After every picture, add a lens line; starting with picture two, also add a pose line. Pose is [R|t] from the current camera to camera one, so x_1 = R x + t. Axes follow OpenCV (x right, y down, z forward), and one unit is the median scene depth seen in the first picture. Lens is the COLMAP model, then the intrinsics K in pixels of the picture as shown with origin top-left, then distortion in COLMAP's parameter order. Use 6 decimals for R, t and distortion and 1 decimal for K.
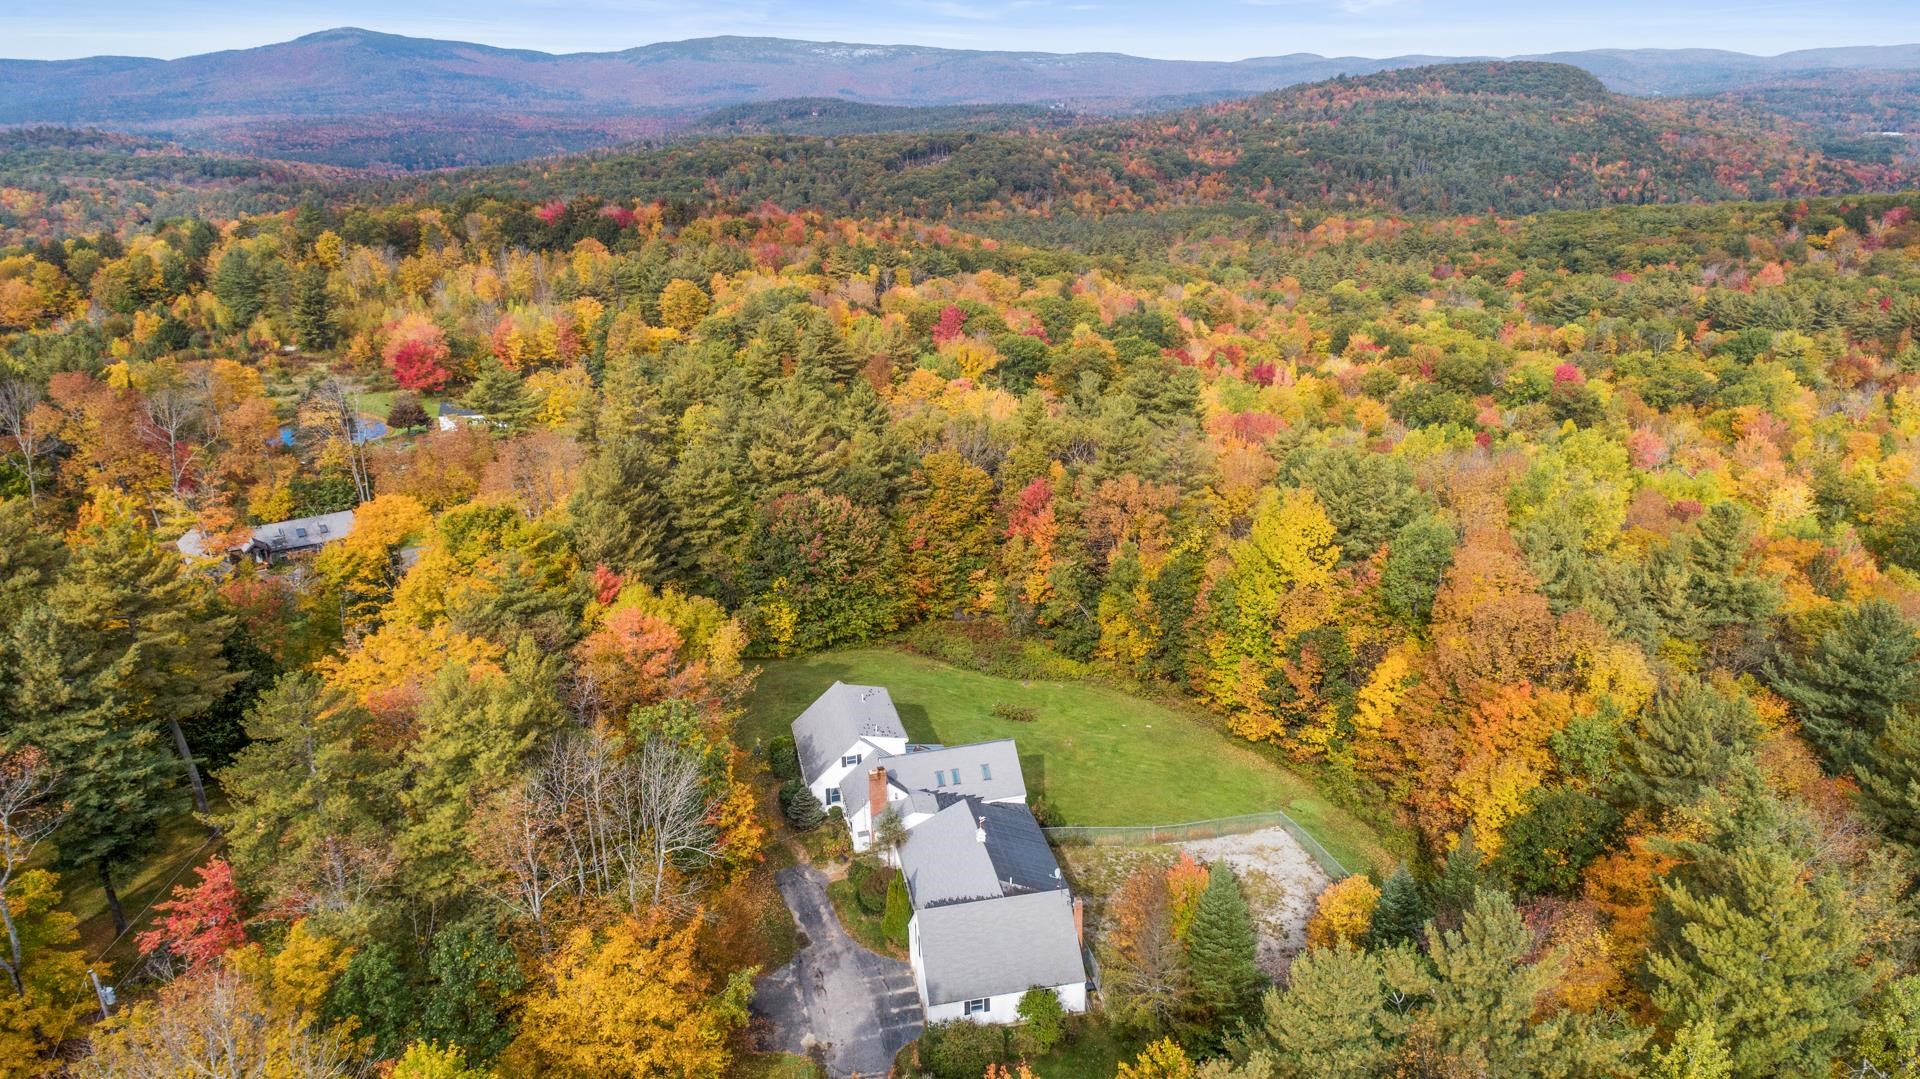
lens RADIAL K [[1266.3, 0, 960.0], [0, 1266.3, 539.5], [0, 0, 1]] dist [0.172217, -0.142571]
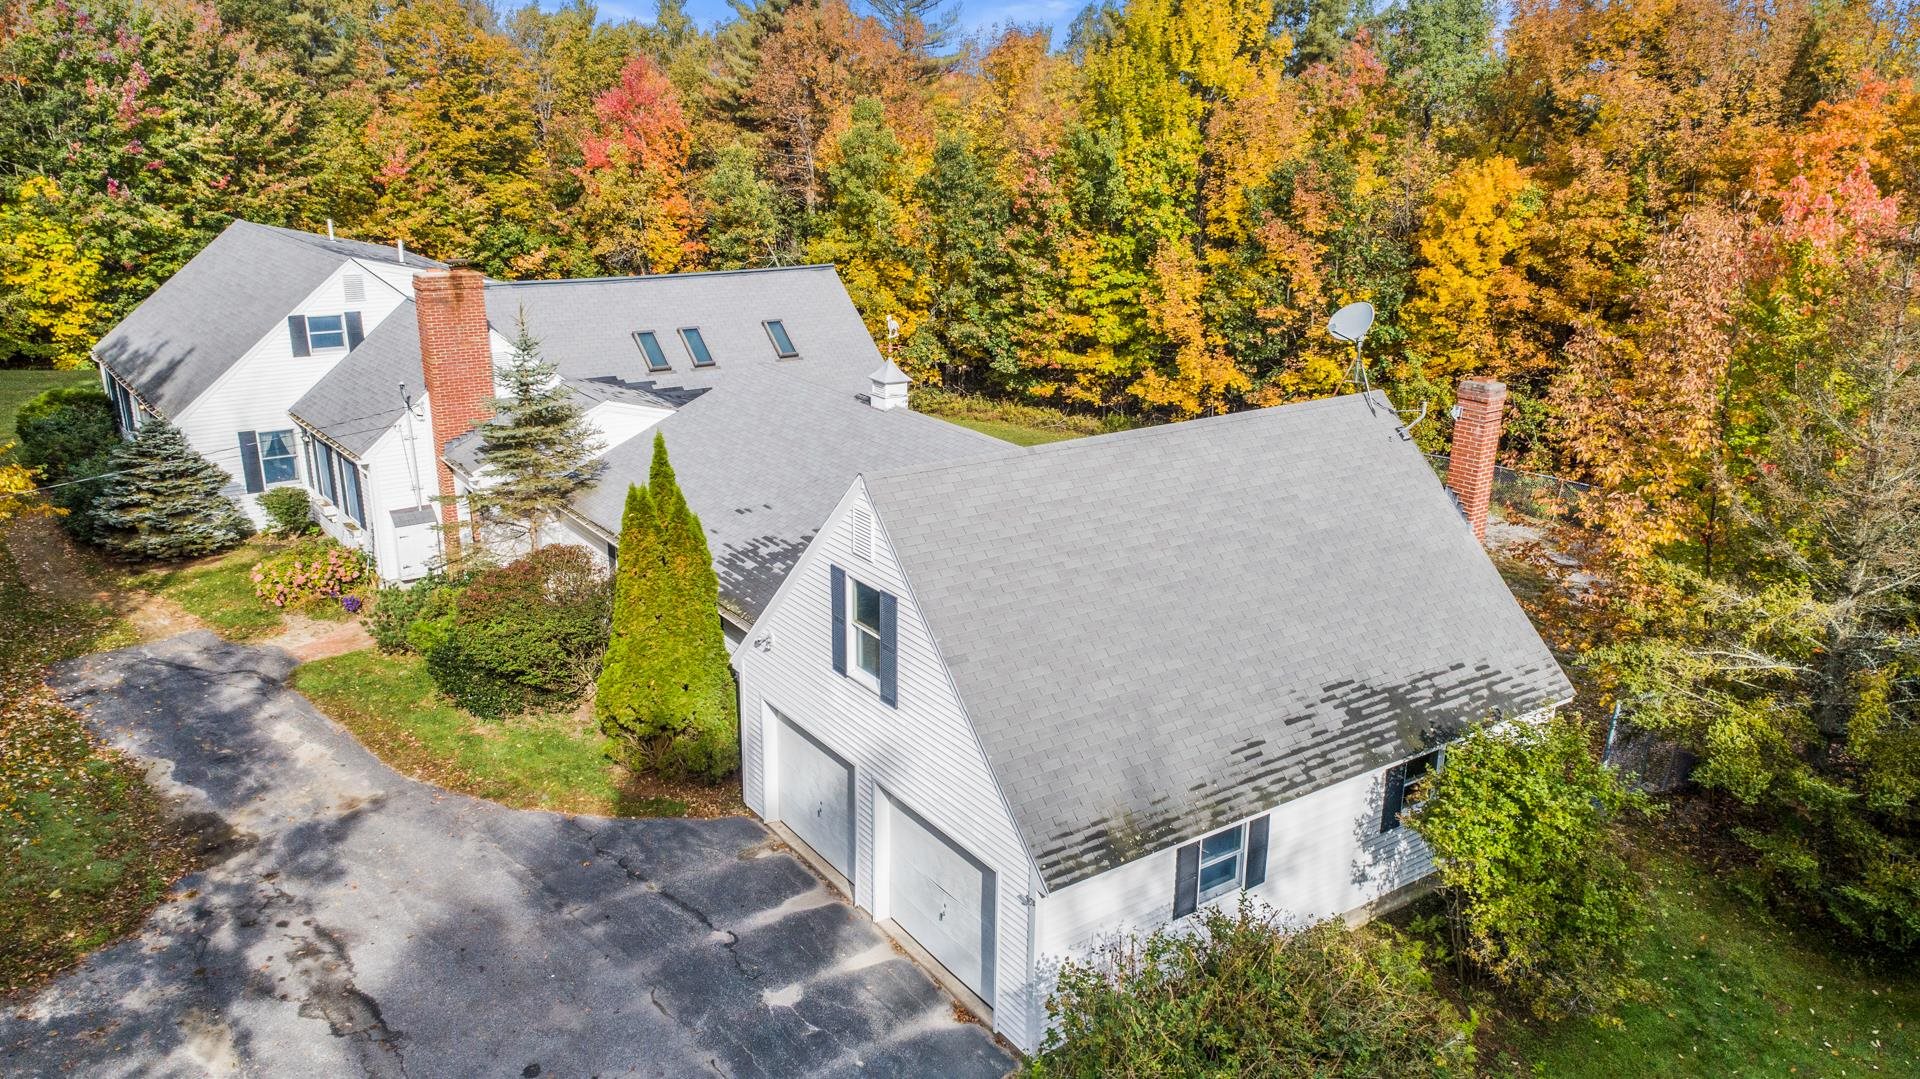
lens RADIAL K [[1354.7, 0, 960.0], [0, 1354.7, 539.5], [0, 0, 1]] dist [0.194481, -0.182194]
pose [[0.914704, -0.085837, 0.394903, -0.060749], [0.100018, 0.994866, -0.015421, 0.176842], [-0.391552, 0.053603, 0.918594, 0.465052]]
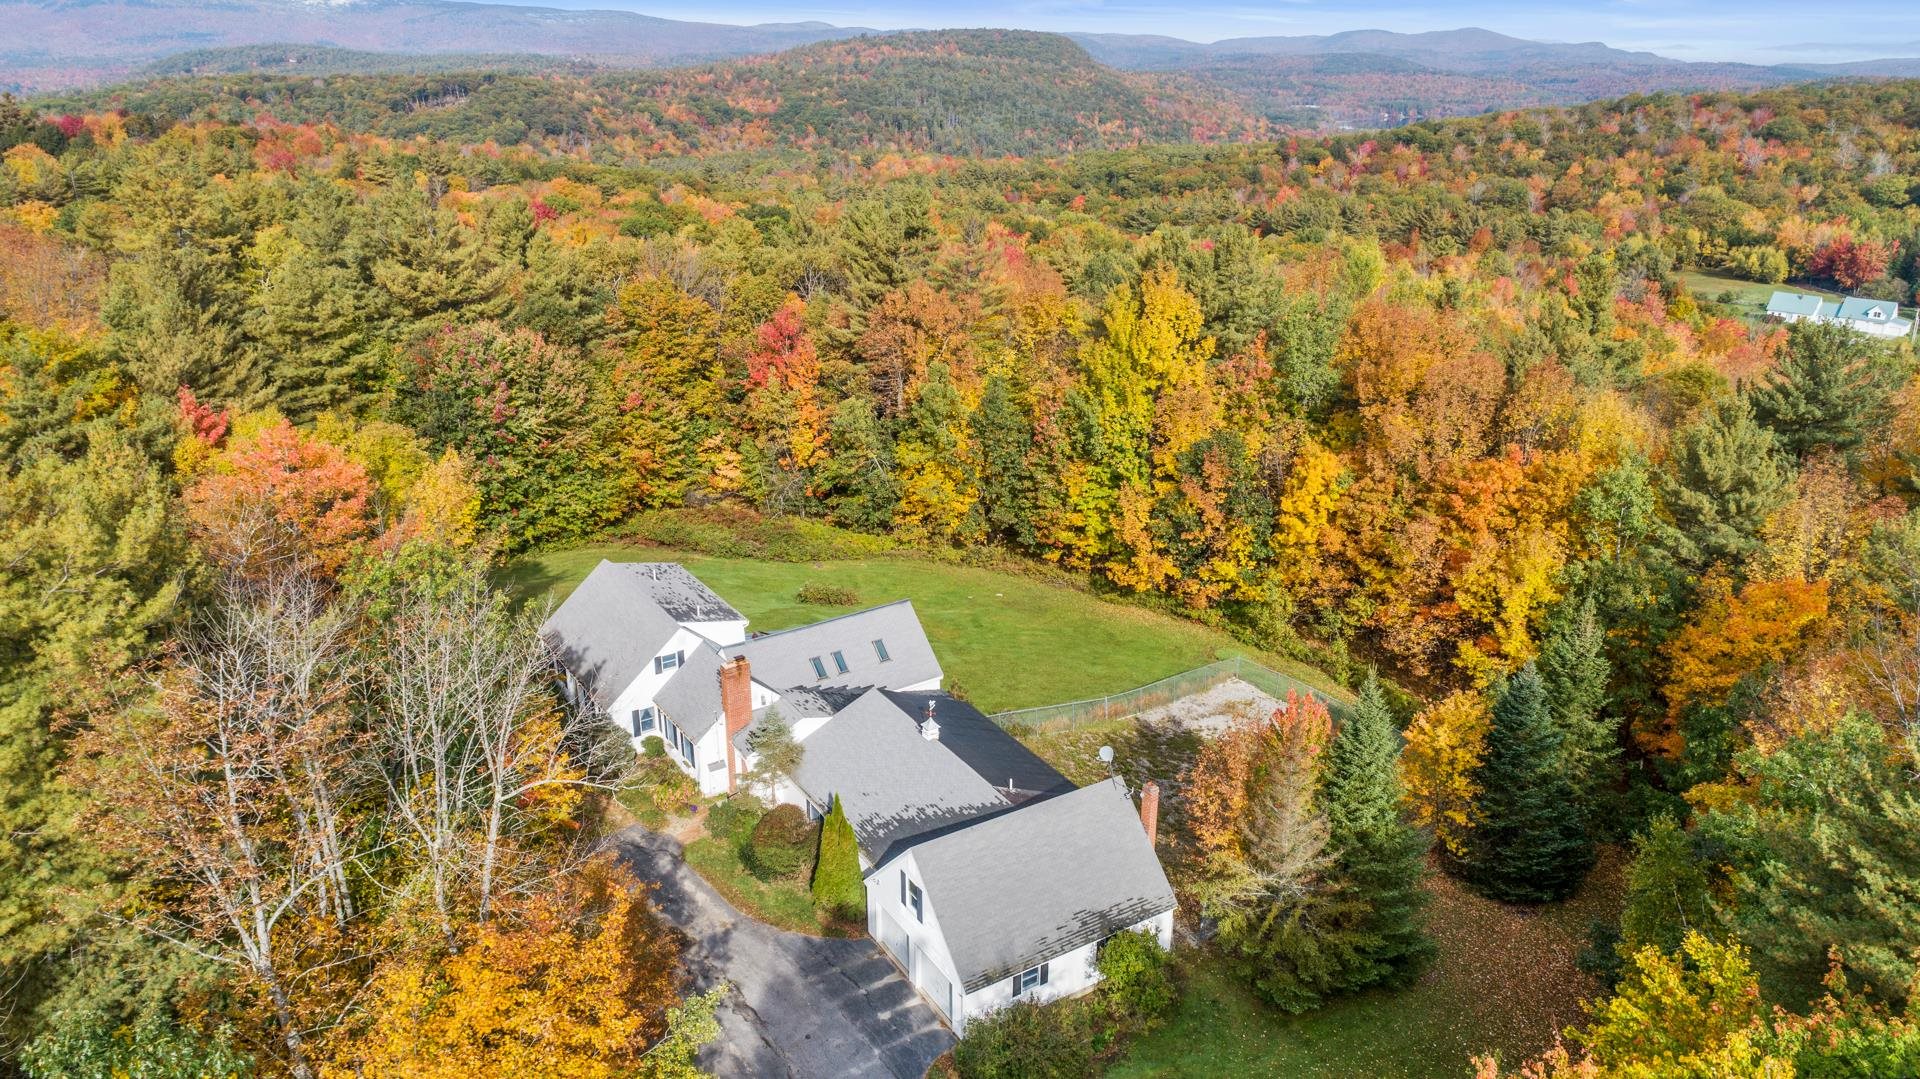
lens RADIAL K [[1289.2, 0, 960.0], [0, 1289.2, 539.5], [0, 0, 1]] dist [-0.008823, 0.002970]
pose [[0.938686, -0.097260, 0.330770, -0.113809], [0.089431, 0.995235, 0.038843, 0.073375], [-0.332972, -0.006880, 0.942912, 0.251136]]
